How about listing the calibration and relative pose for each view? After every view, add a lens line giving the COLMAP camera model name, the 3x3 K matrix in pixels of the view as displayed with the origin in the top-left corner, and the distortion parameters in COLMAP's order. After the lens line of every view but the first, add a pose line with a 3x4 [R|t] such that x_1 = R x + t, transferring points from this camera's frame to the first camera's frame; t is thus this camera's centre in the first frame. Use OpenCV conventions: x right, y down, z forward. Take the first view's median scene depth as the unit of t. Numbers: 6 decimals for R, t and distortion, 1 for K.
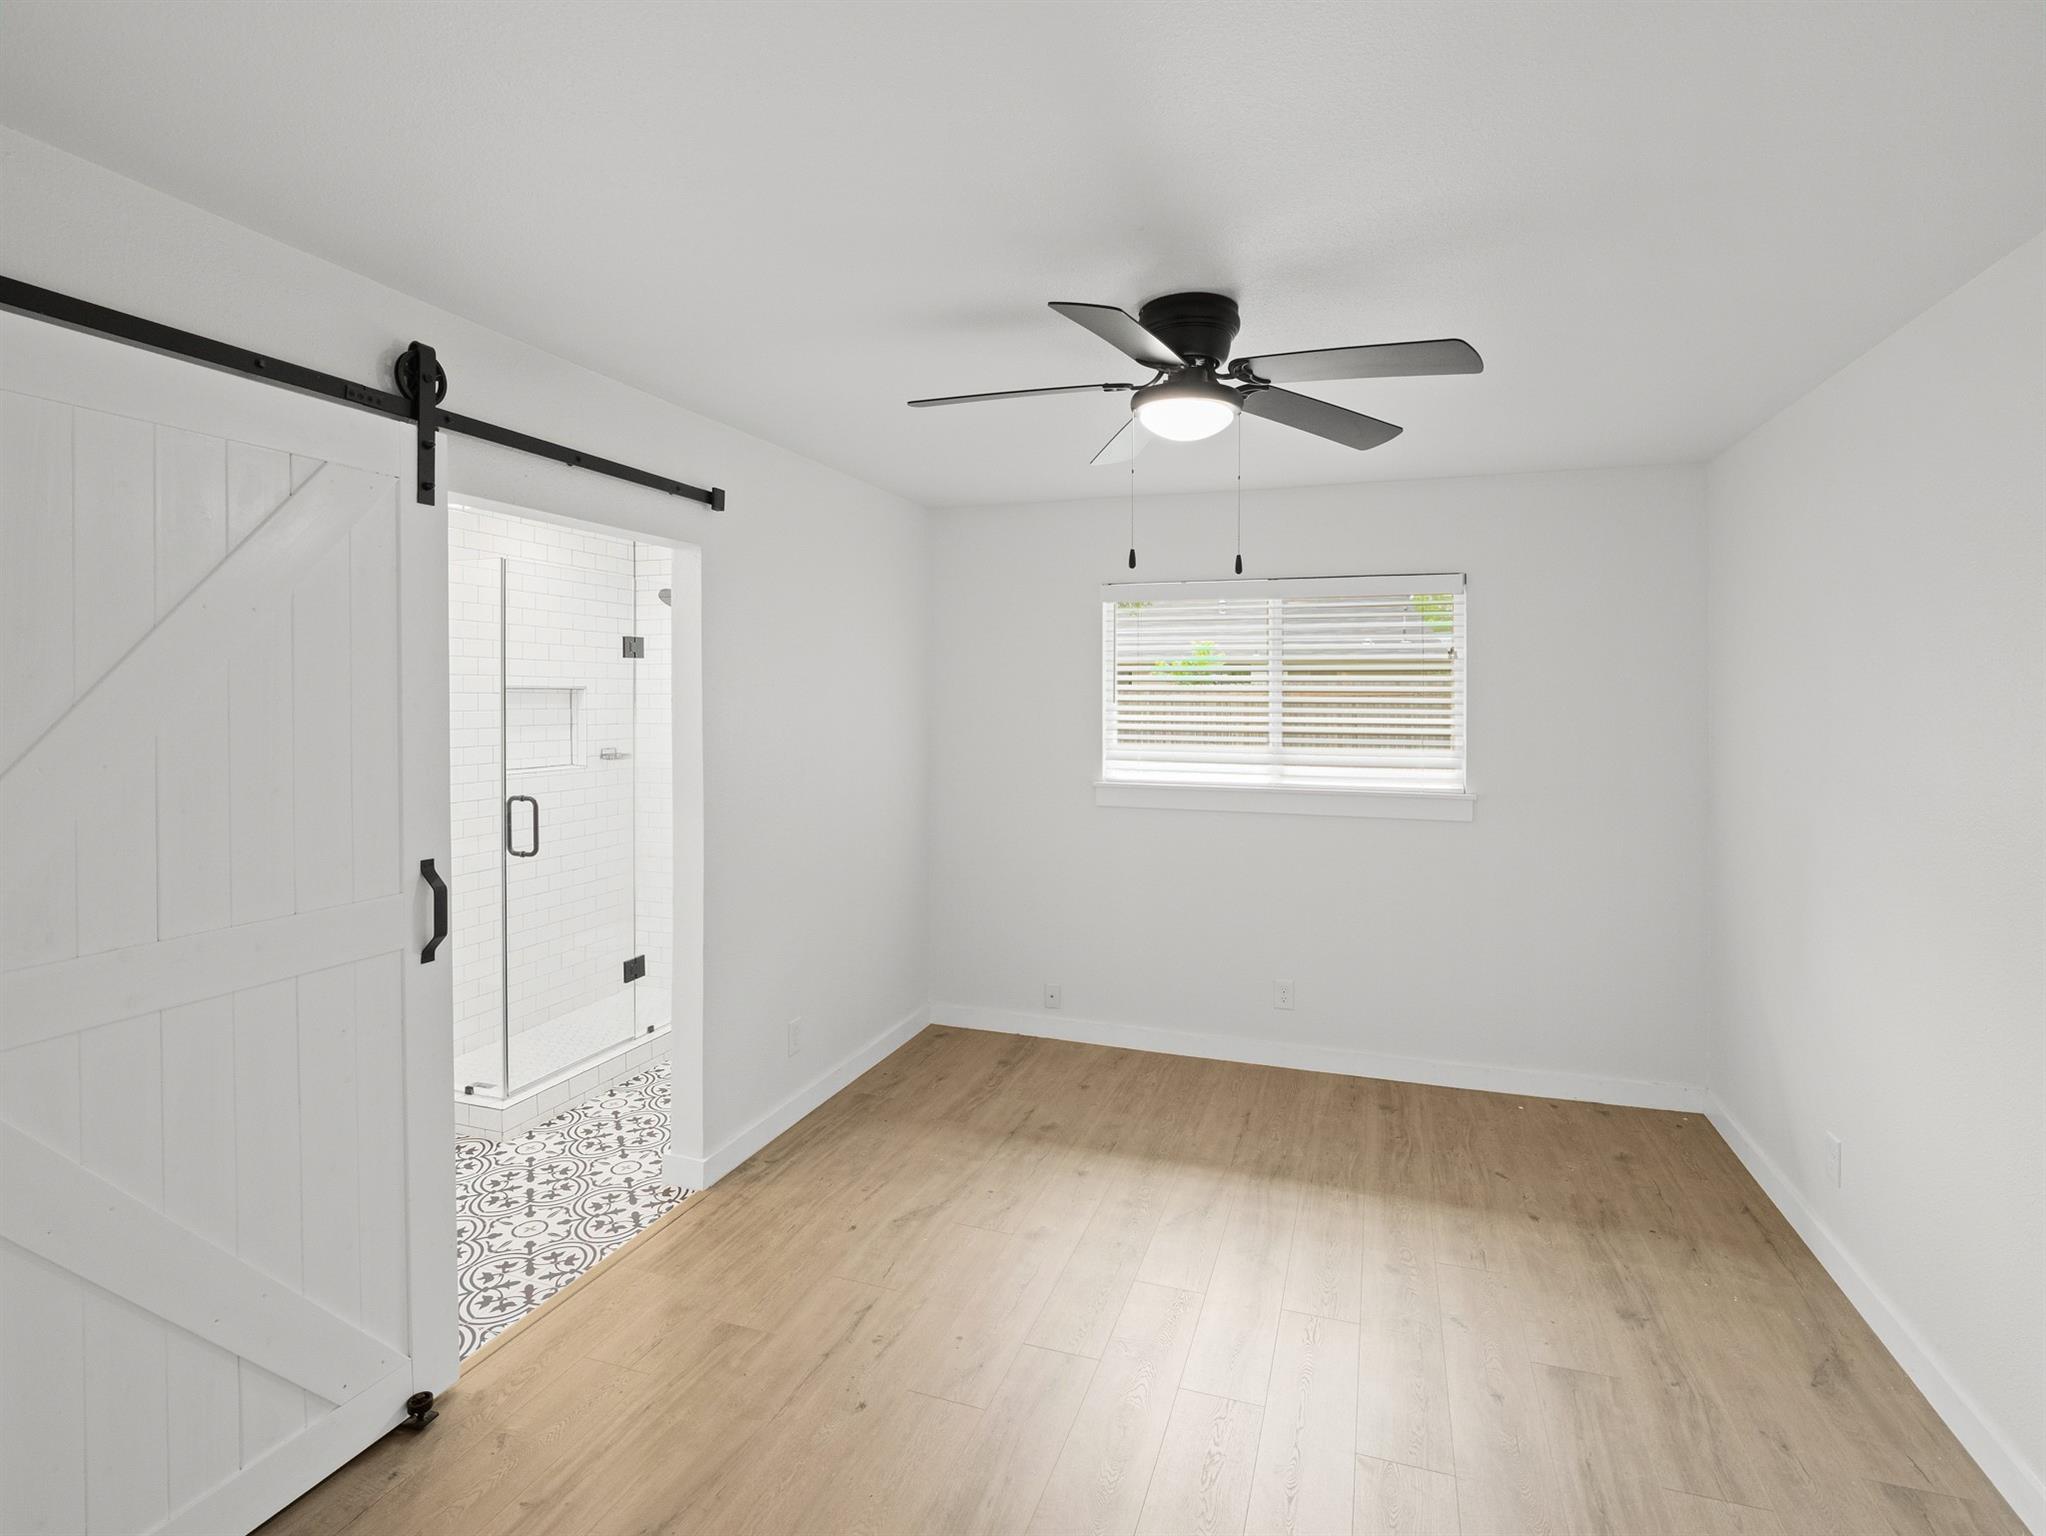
lens RADIAL K [[958.7, 0, 1014.9], [0, 958.7, 681.4], [0, 0, 1]] dist [-0.001105, -0.032874]
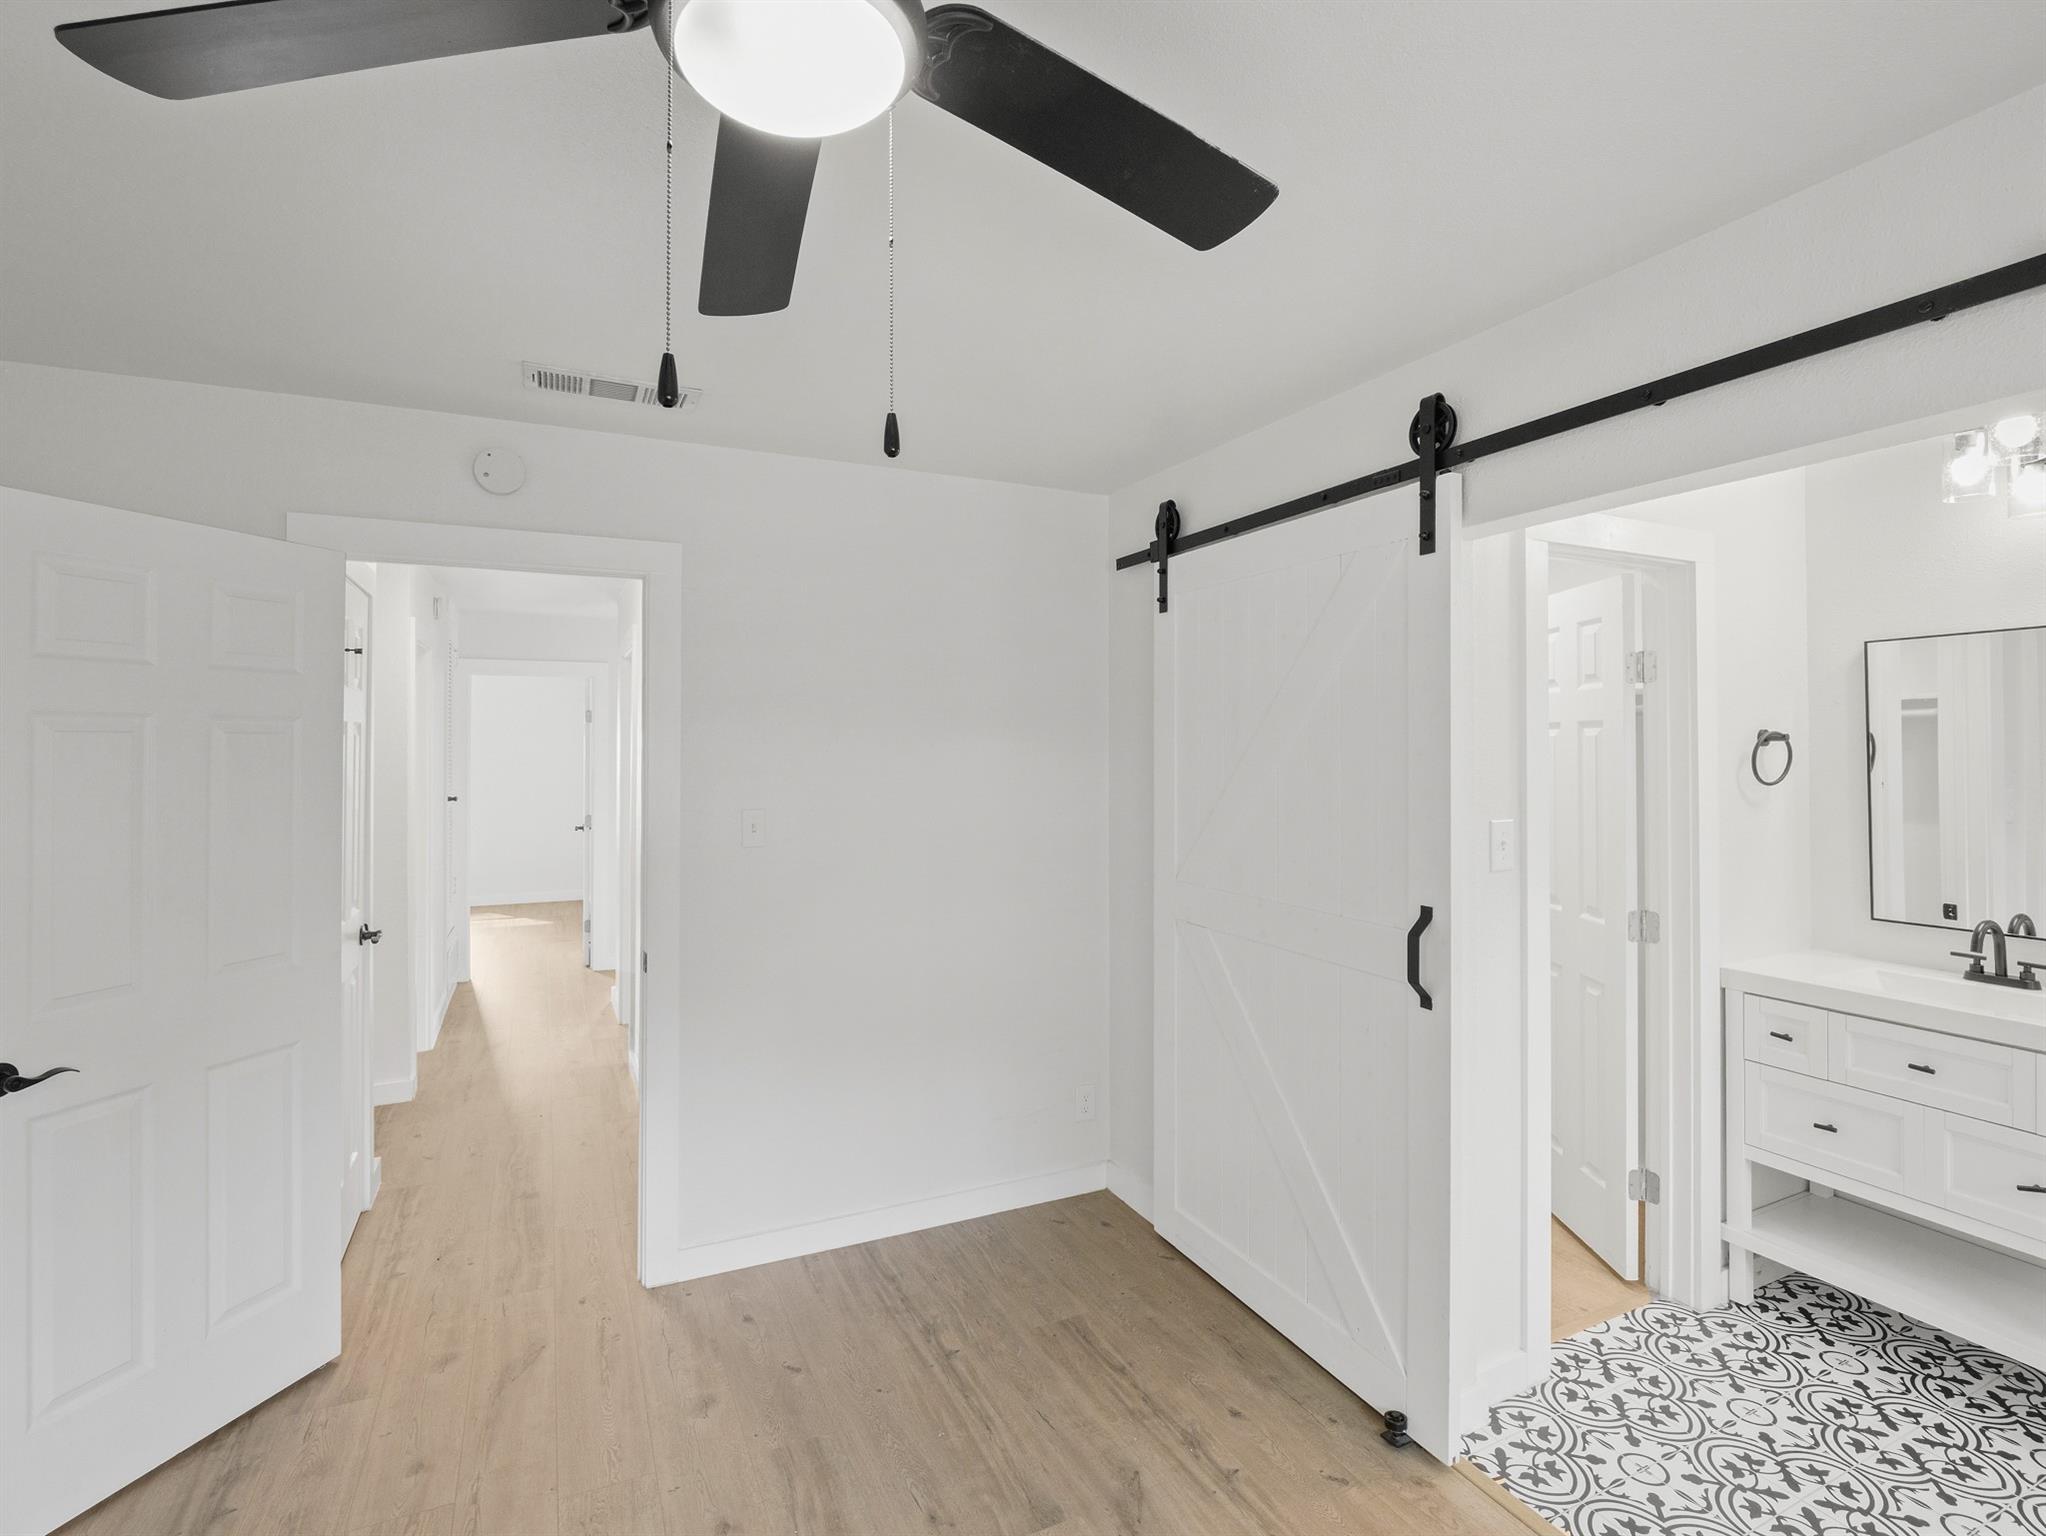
lens RADIAL K [[1004.8, 0, 1021.2], [0, 1004.8, 752.9], [0, 0, 1]] dist [-0.012697, -0.001267]
pose [[-0.717929, 0.010137, -0.696042, 0.263616], [0.019423, 0.999796, -0.005474, 0.013552], [0.695845, -0.017450, -0.717980, 0.860846]]
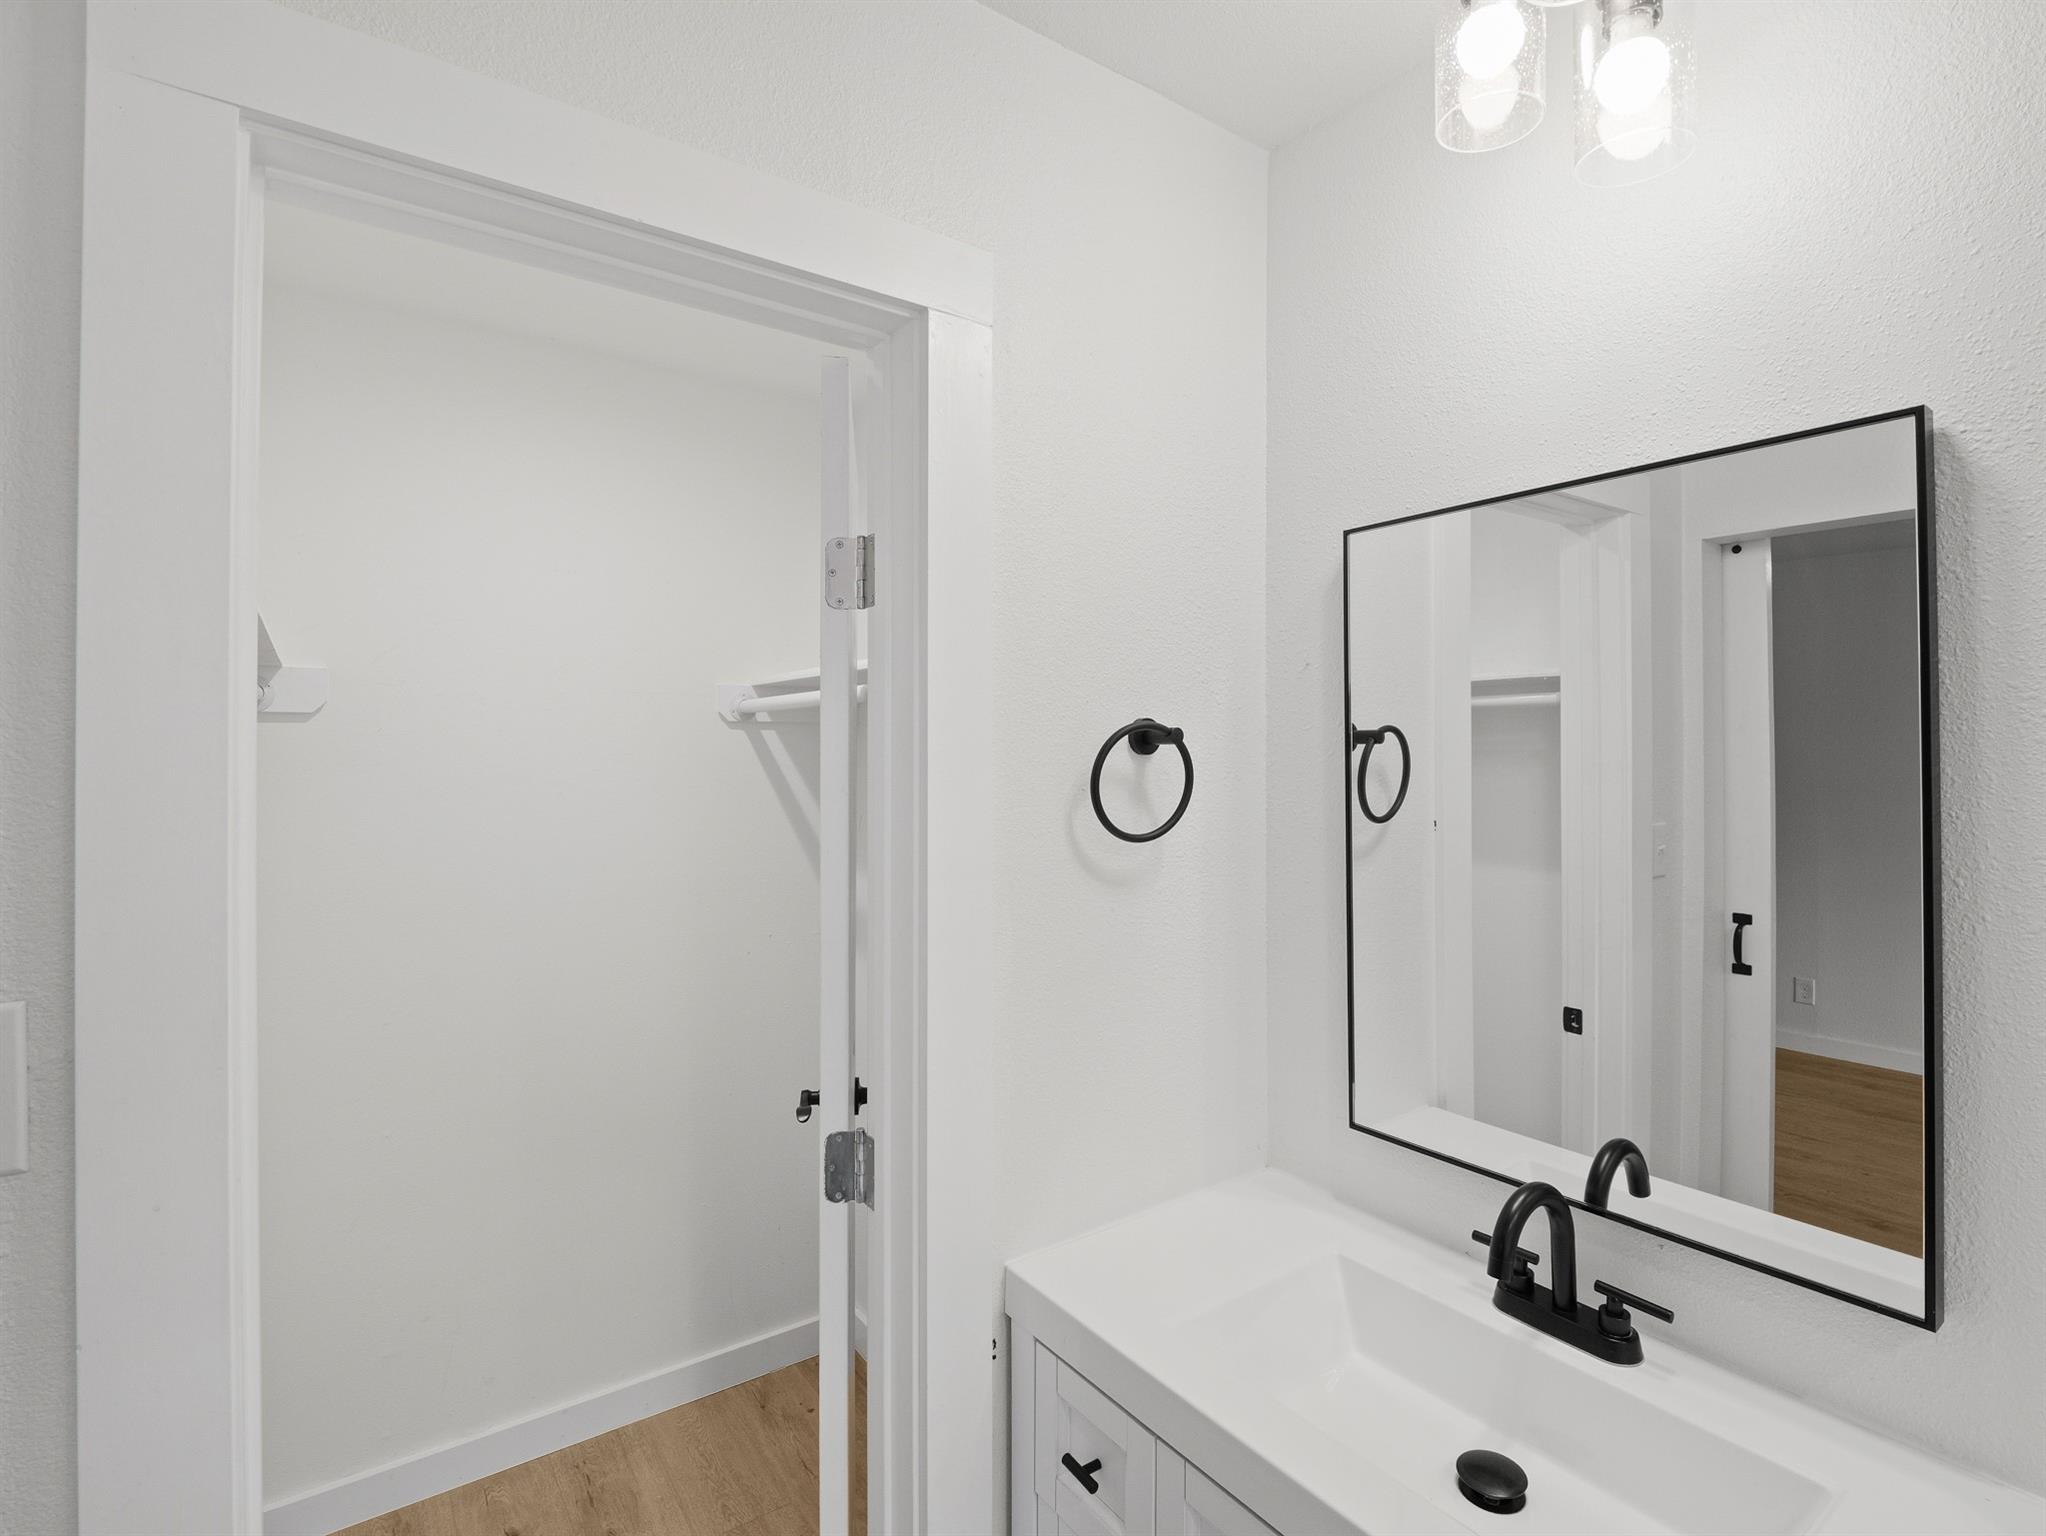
lens RADIAL K [[990.7, 0, 1050.6], [0, 990.7, 728.6], [0, 0, 1]] dist [-0.011882, -0.000104]
pose [[-0.580664, -0.009144, -0.814092, -0.425218], [0.013011, 0.999705, -0.020509, 0.012820], [0.814039, -0.022500, -0.580374, 0.887833]]
